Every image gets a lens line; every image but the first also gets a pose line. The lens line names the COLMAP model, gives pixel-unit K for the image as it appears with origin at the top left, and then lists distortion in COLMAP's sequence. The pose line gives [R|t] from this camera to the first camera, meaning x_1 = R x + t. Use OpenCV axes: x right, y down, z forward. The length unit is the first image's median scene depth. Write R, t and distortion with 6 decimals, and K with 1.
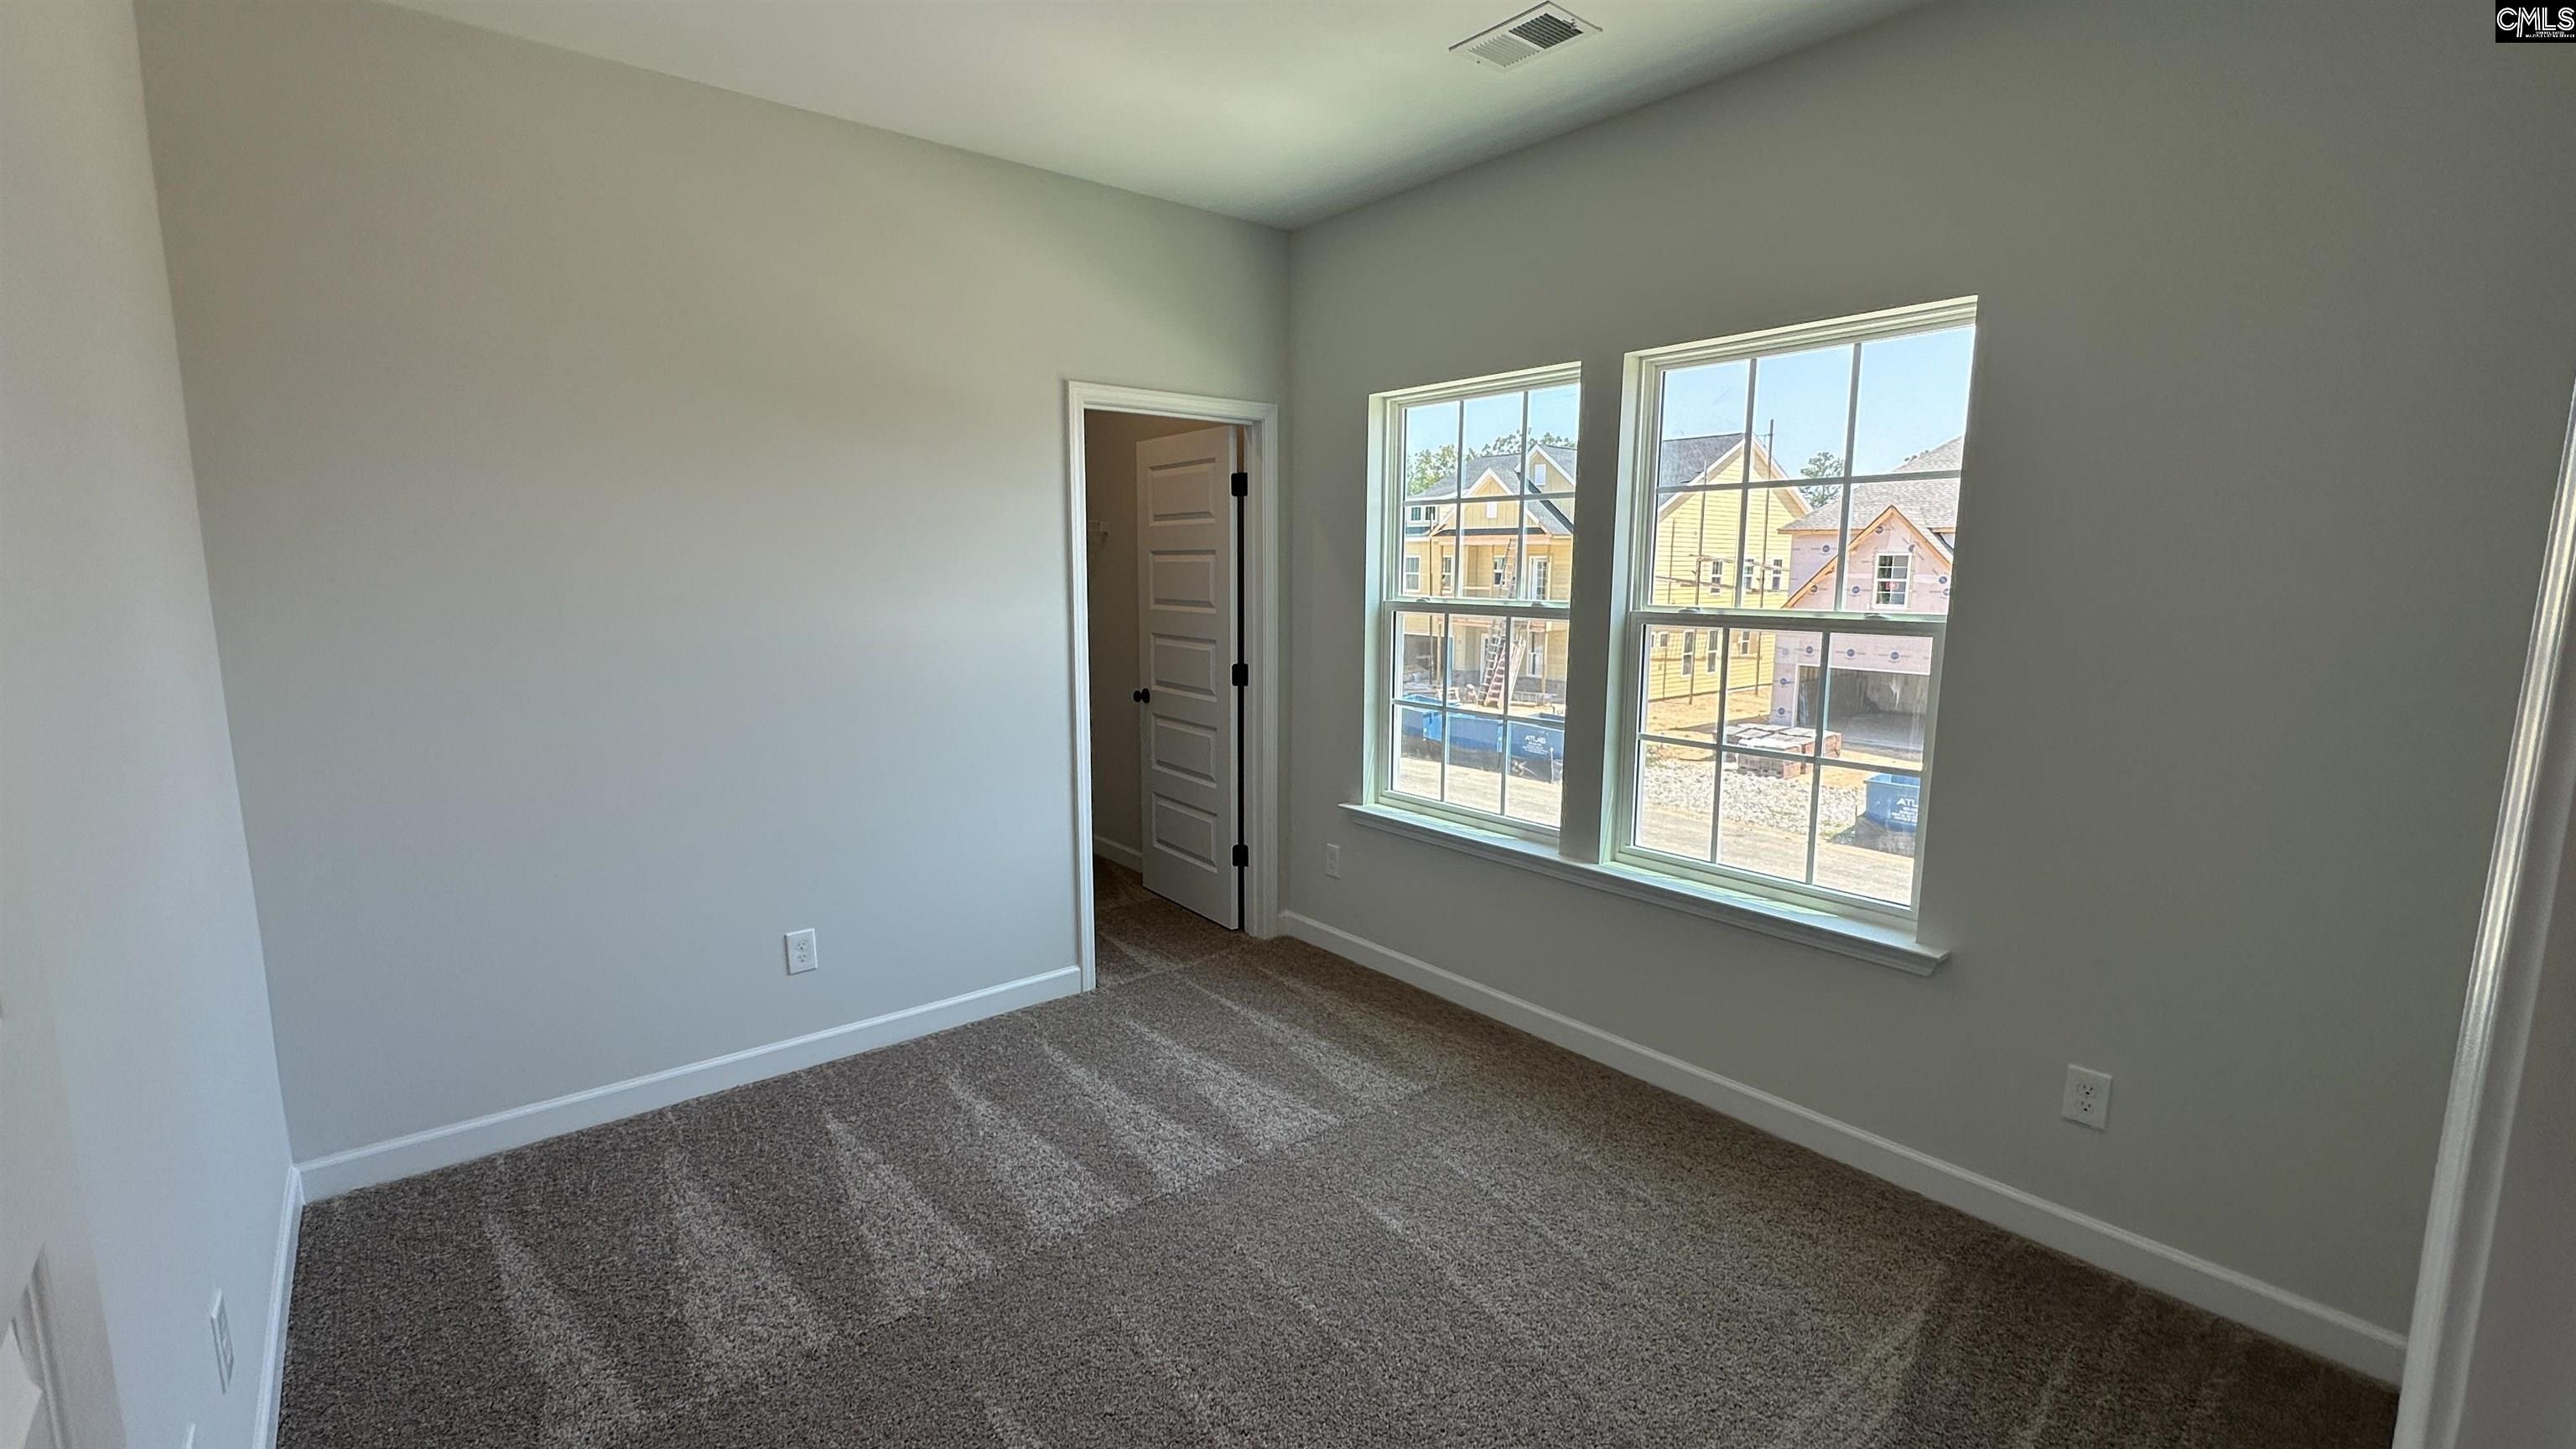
lens RADIAL K [[1087.7, 0, 1288.0], [0, 1087.7, 724.5], [0, 0, 1]] dist [0.028607, 0.000216]
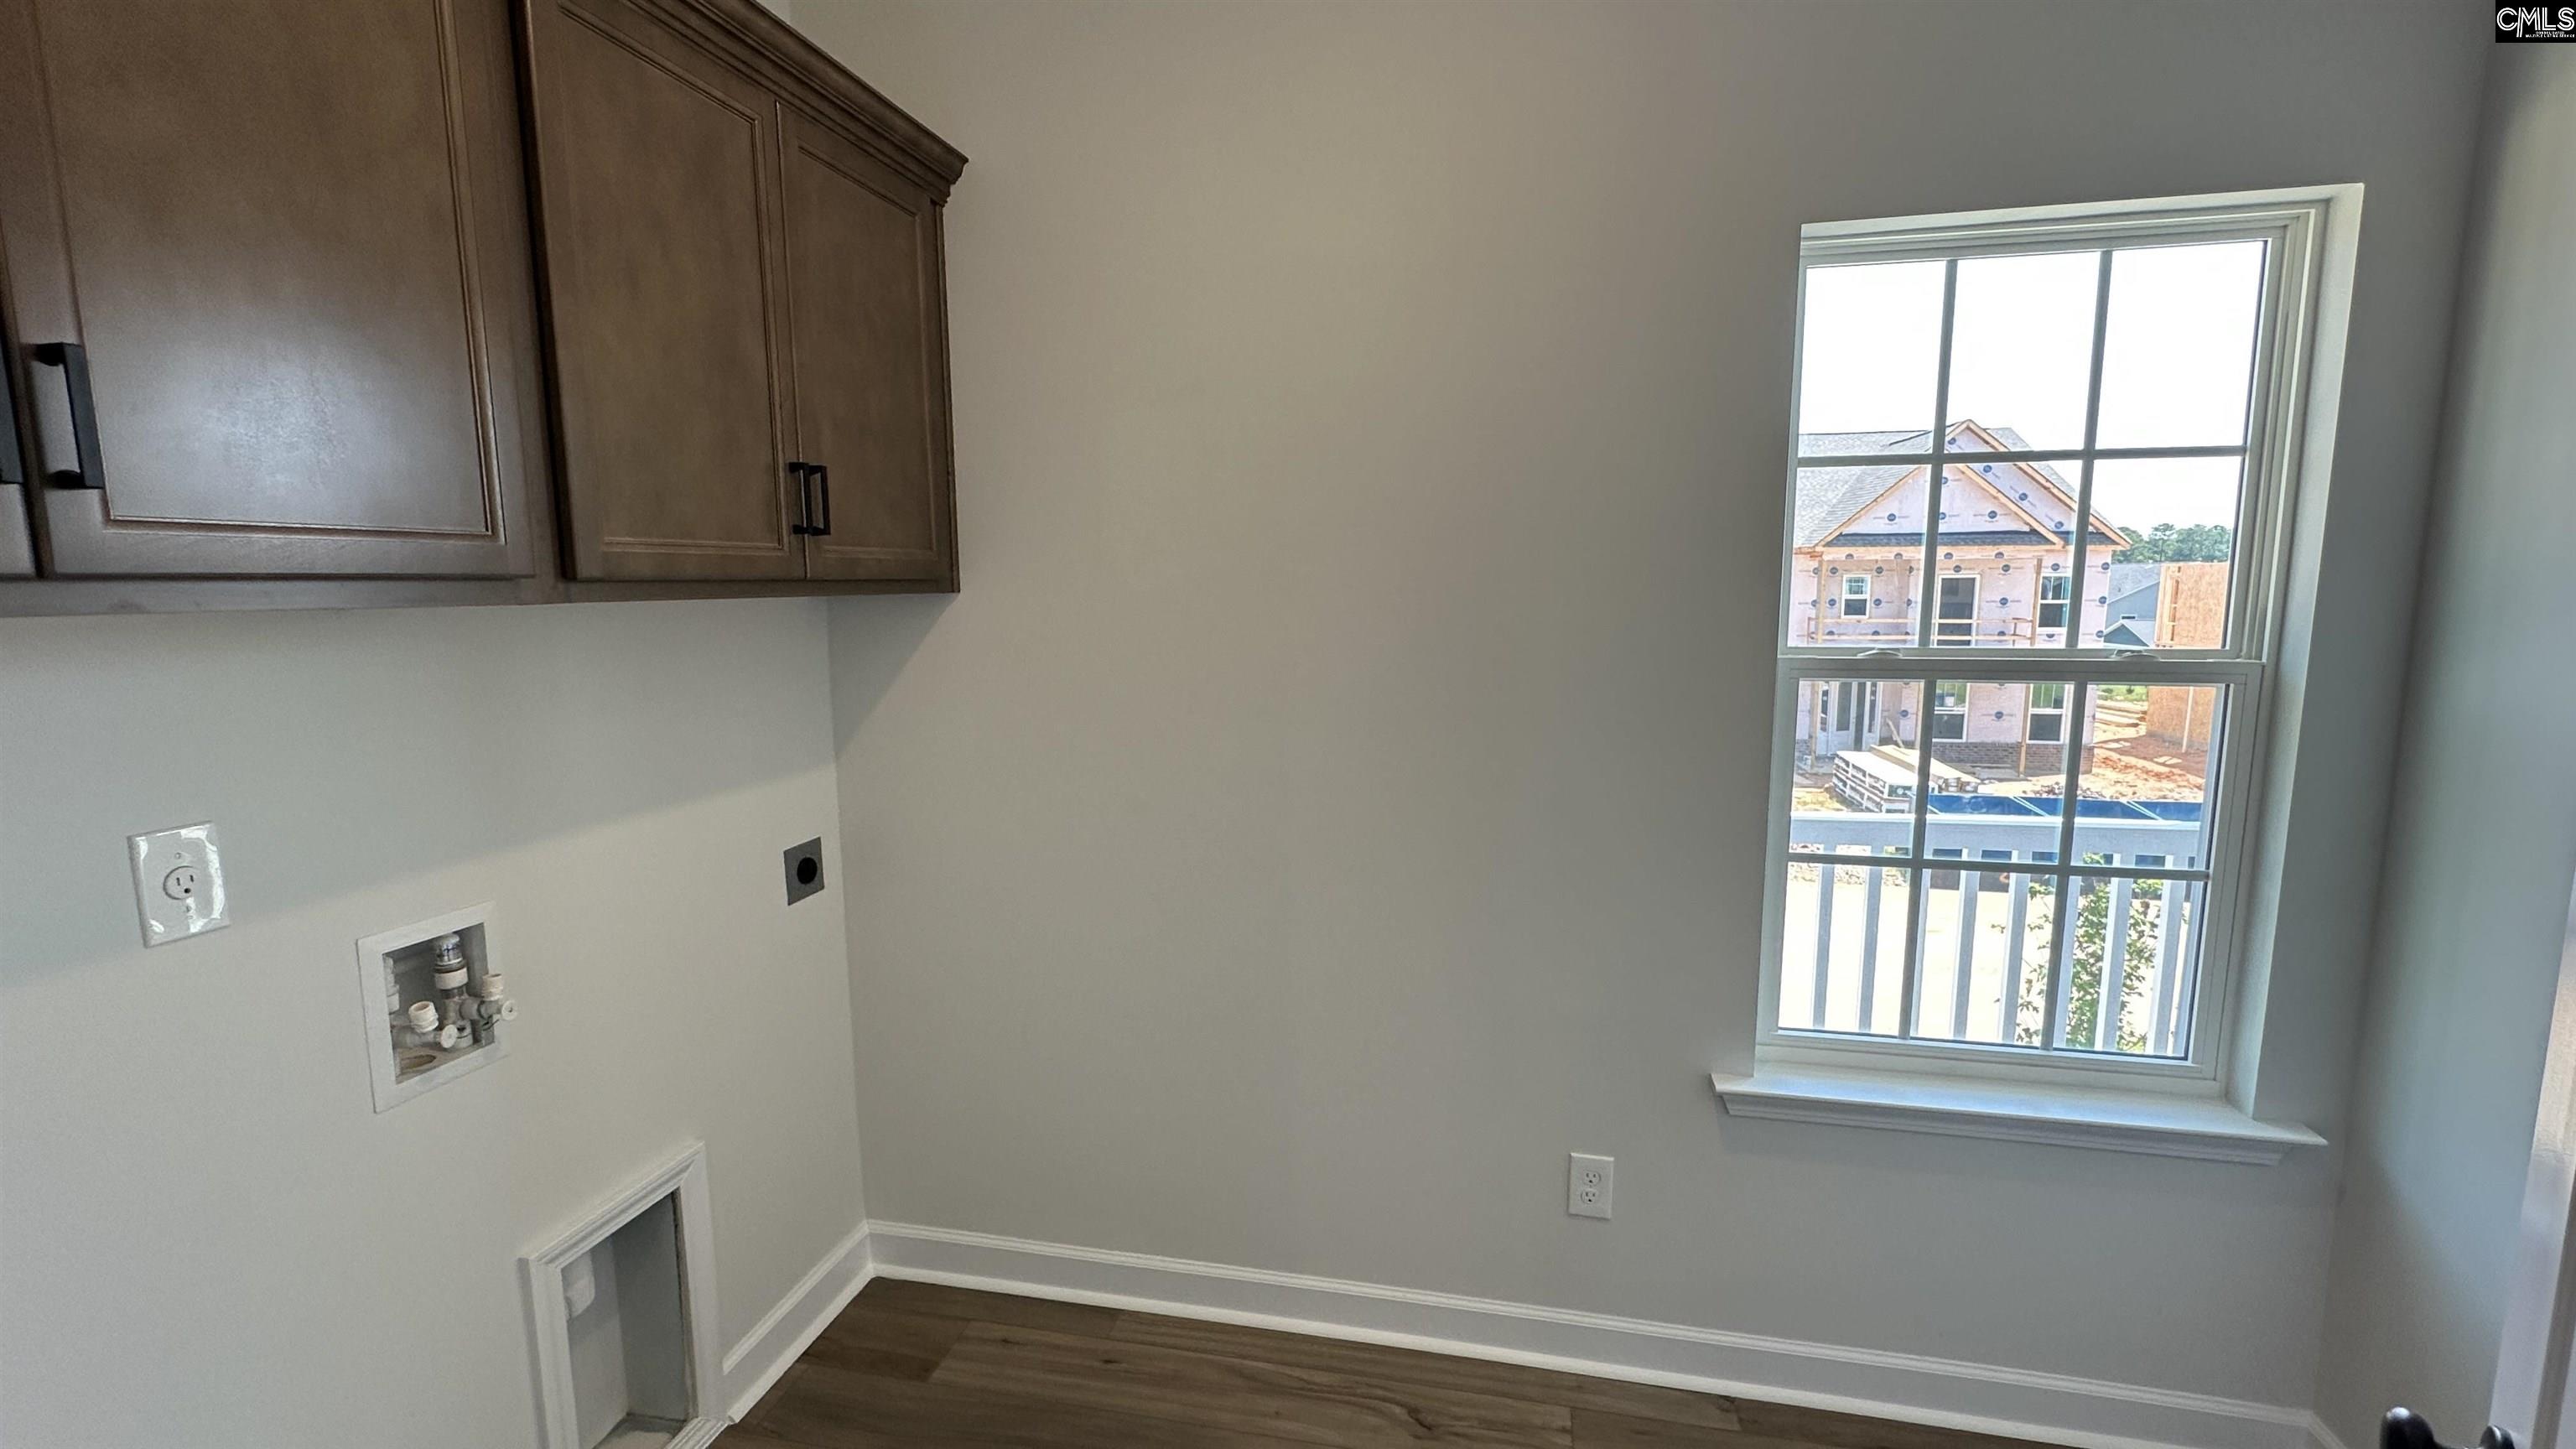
lens RADIAL K [[1087.7, 0, 1288.0], [0, 1087.7, 724.5], [0, 0, 1]] dist [0.028607, 0.000216]
pose [[0.795770, -0.097117, 0.597761, -0.286825], [0.094985, 0.994857, 0.035184, -0.121793], [-0.598104, 0.028780, 0.800902, 0.712486]]
